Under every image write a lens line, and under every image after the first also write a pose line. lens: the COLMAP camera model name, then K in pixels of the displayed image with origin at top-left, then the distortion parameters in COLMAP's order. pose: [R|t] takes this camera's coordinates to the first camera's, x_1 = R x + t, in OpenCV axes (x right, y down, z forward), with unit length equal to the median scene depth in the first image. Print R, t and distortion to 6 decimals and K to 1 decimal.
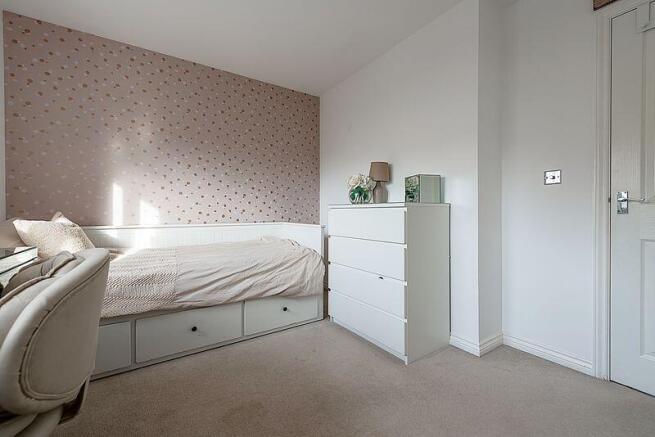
lens RADIAL K [[271.9, 0, 324.4], [0, 271.9, 209.9], [0, 0, 1]] dist [0.002905, -0.001667]
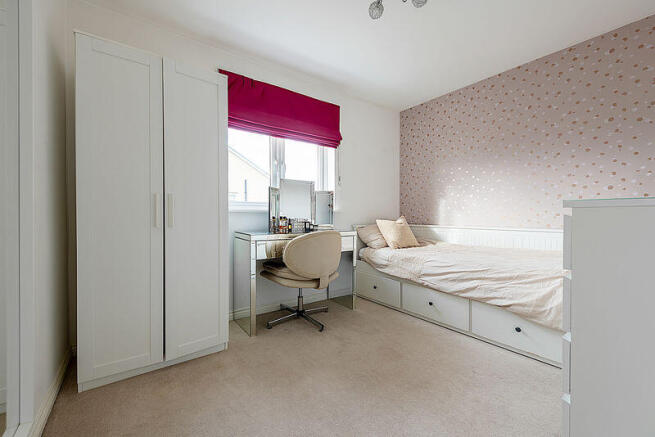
lens RADIAL K [[271.9, 0, 324.8], [0, 271.9, 219.1], [0, 0, 1]] dist [0.002905, -0.001667]
pose [[0.034122, 0.012643, -0.999338, 0.716207], [0.002585, 0.999916, 0.012738, 0.004518], [0.999414, -0.003018, 0.034087, 0.377237]]
